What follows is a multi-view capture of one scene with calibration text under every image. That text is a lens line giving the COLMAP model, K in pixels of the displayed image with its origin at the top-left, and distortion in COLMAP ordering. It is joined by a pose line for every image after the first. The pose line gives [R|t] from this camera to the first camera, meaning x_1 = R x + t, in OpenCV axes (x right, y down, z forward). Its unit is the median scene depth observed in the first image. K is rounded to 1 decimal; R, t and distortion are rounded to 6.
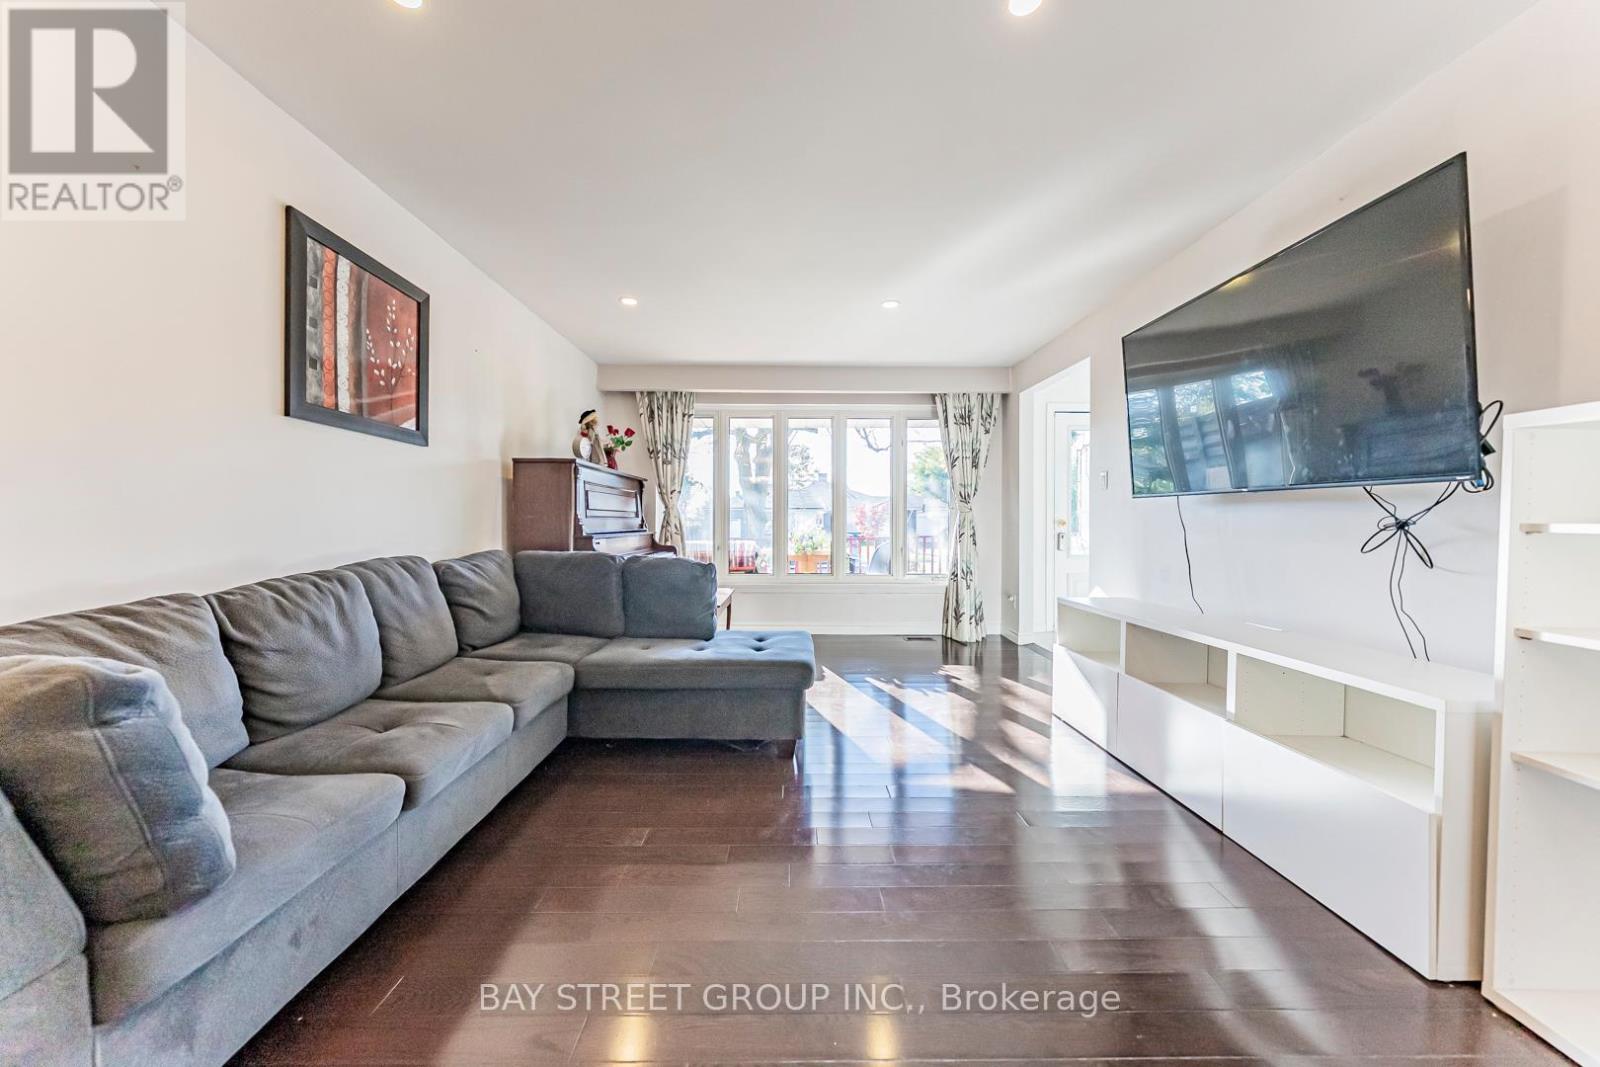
lens RADIAL K [[545.4, 0, 798.9], [0, 545.4, 529.9], [0, 0, 1]] dist [-0.002605, 0.000474]
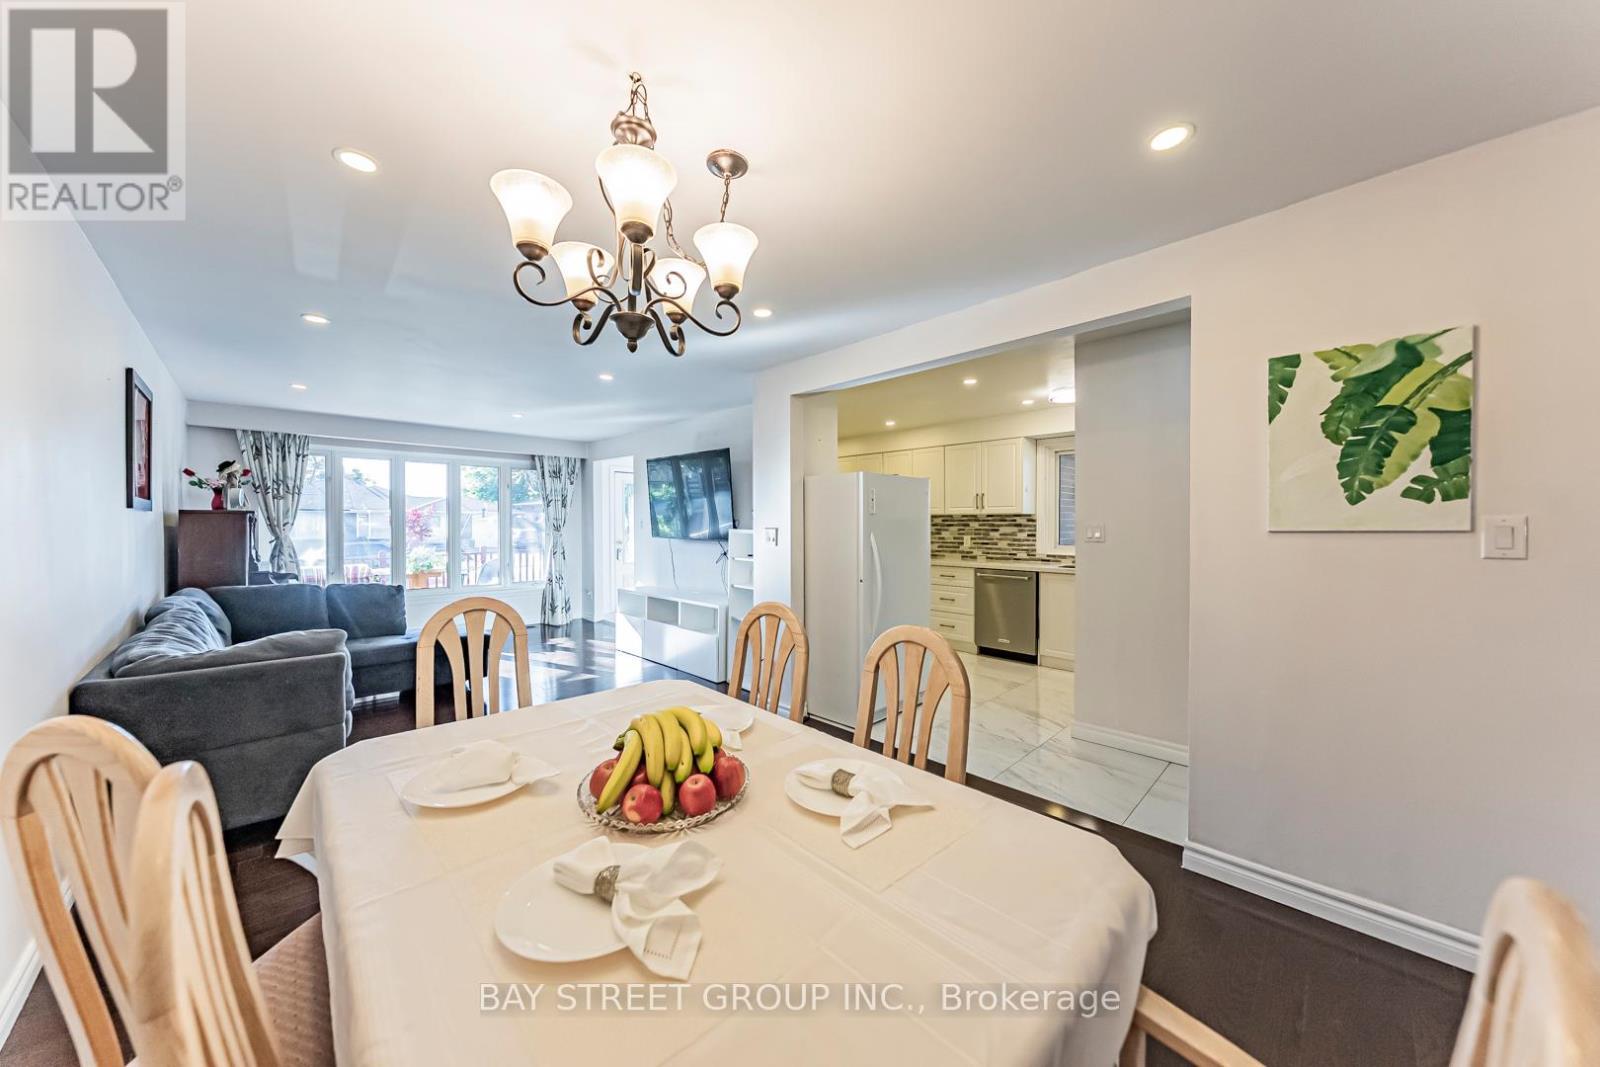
lens RADIAL K [[545.4, 0, 795.3], [0, 545.4, 529.6], [0, 0, 1]] dist [-0.002605, 0.000474]
pose [[0.723896, -0.009847, 0.689839, -0.366217], [0.010209, 0.999942, 0.003560, -0.077824], [-0.689834, 0.004466, 0.723954, -0.761104]]
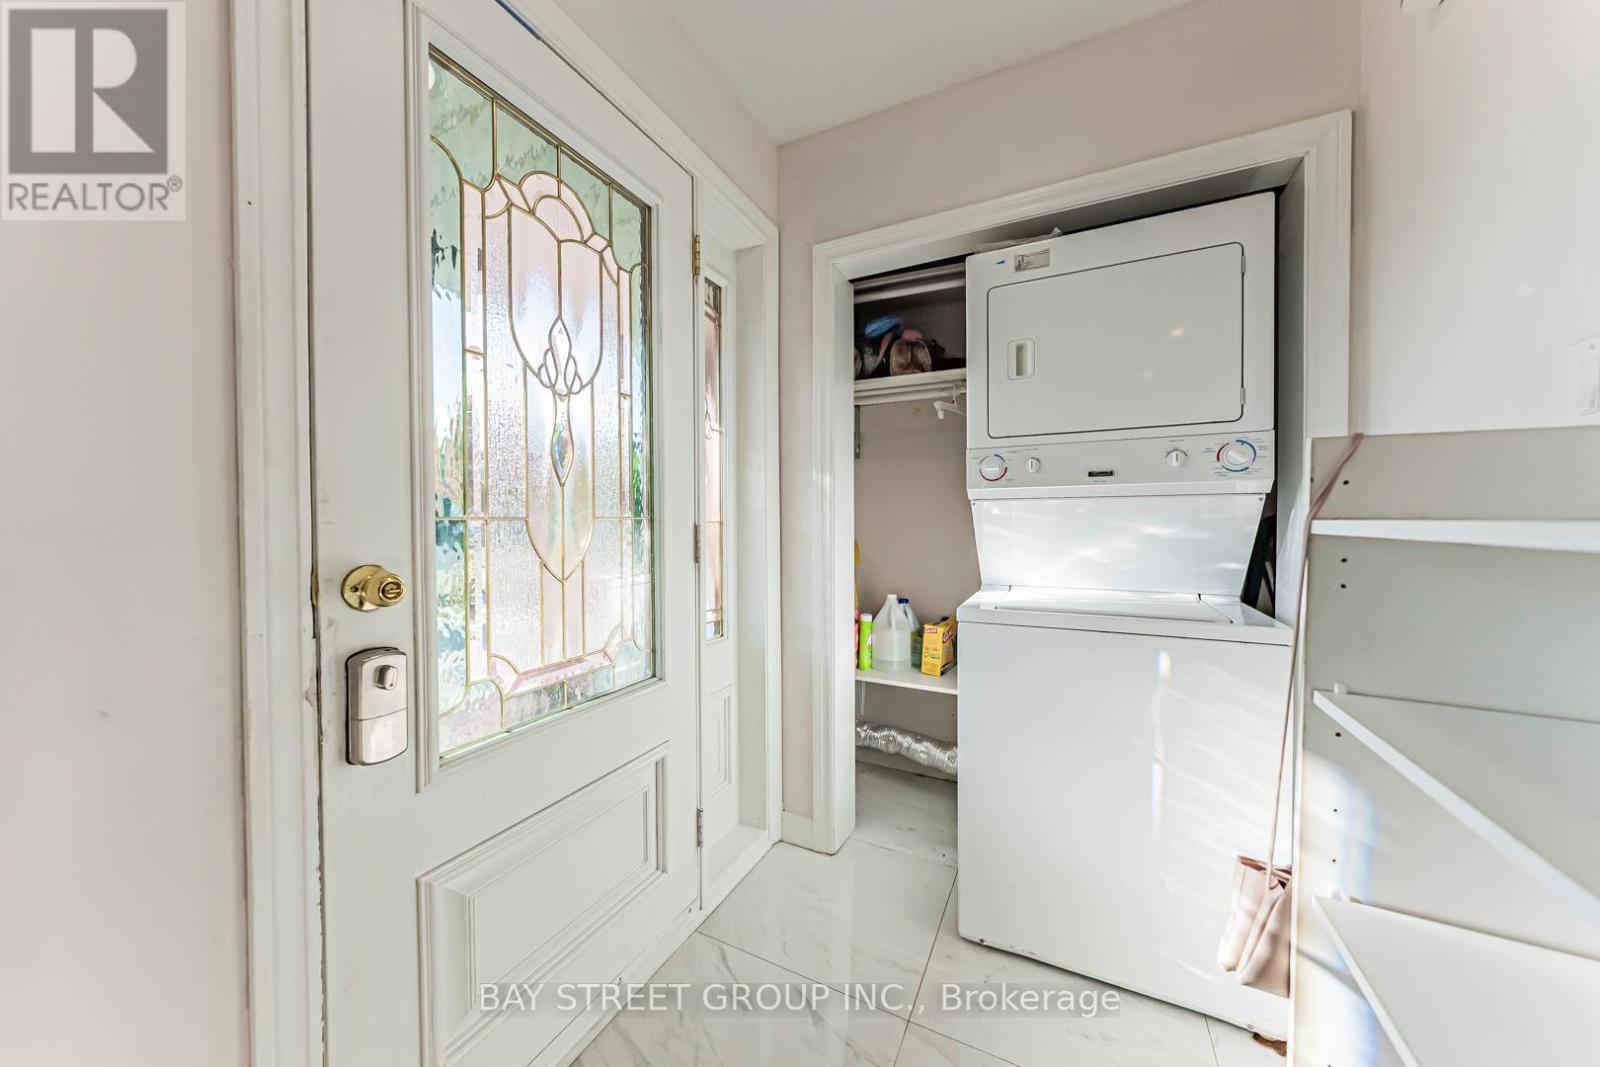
lens RADIAL K [[545.4, 0, 803.4], [0, 545.4, 535.9], [0, 0, 1]] dist [-0.002605, 0.000474]
pose [[0.460940, -0.011234, 0.887360, 0.629128], [0.010434, 0.999919, 0.007239, -0.041146], [-0.887370, 0.005922, 0.461020, 1.276408]]
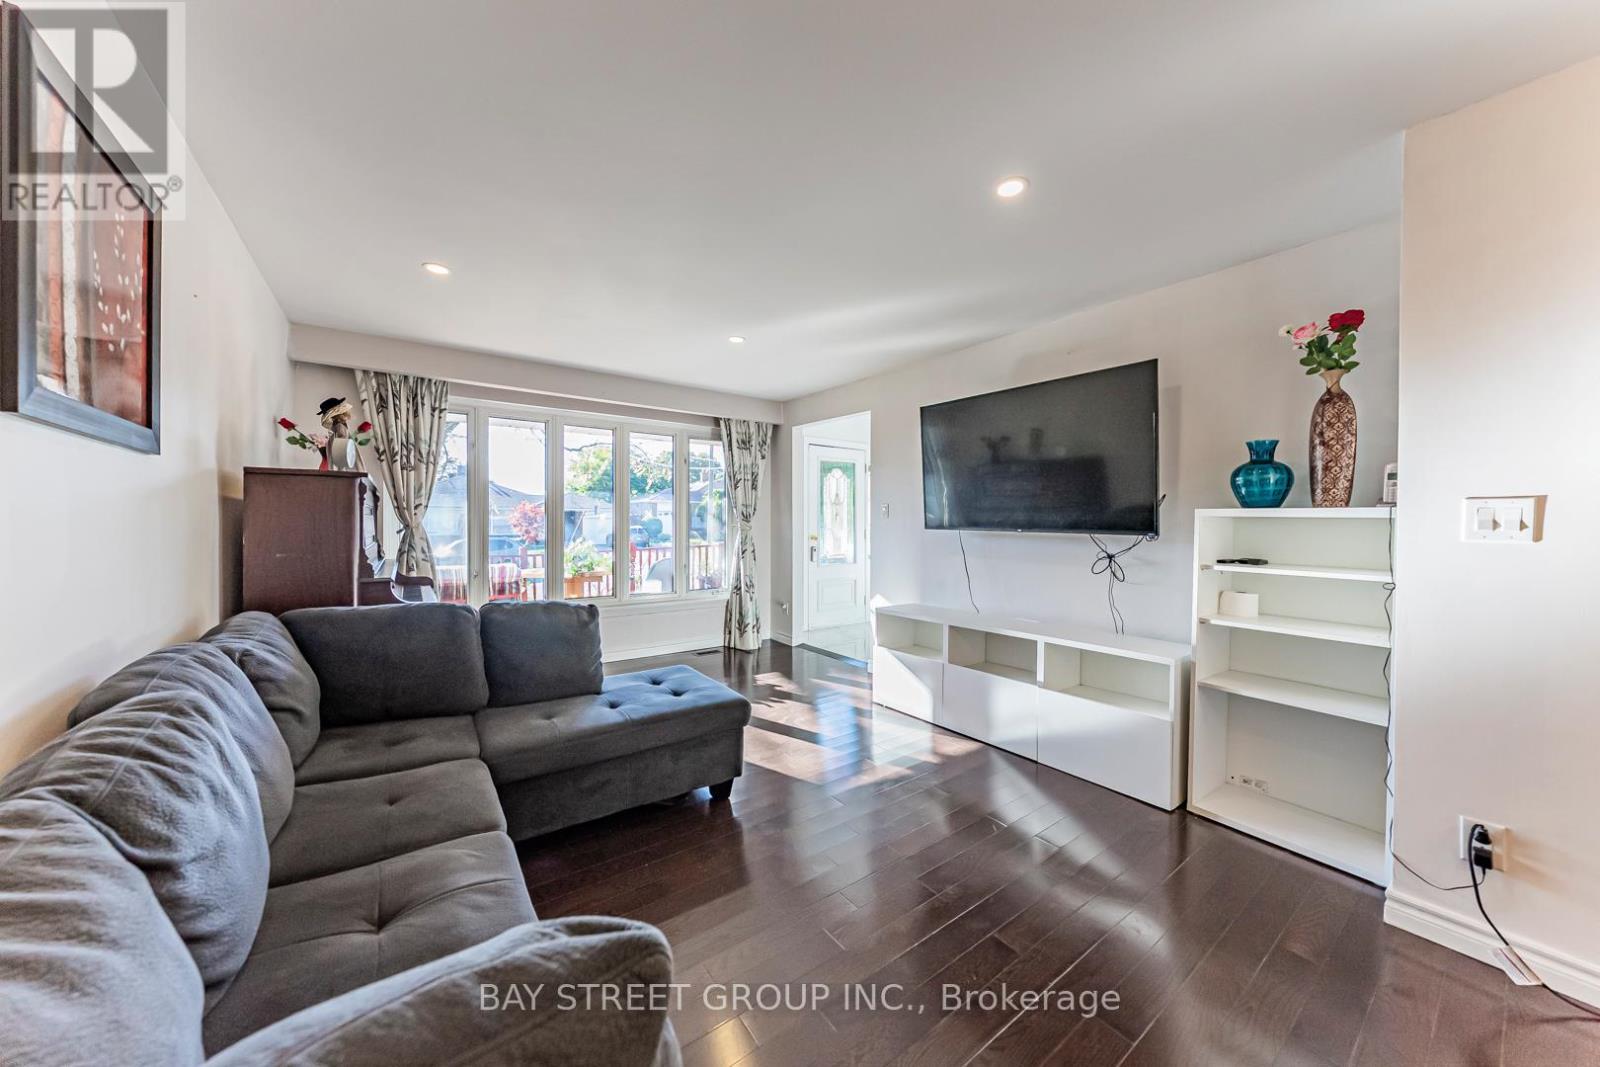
lens RADIAL K [[545.4, 0, 798.2], [0, 545.4, 530.7], [0, 0, 1]] dist [-0.002605, 0.000474]
pose [[0.816316, -0.006741, 0.577567, -0.354730], [0.004948, 0.999977, 0.004678, -0.053890], [-0.577585, -0.000961, 0.816330, 0.083278]]
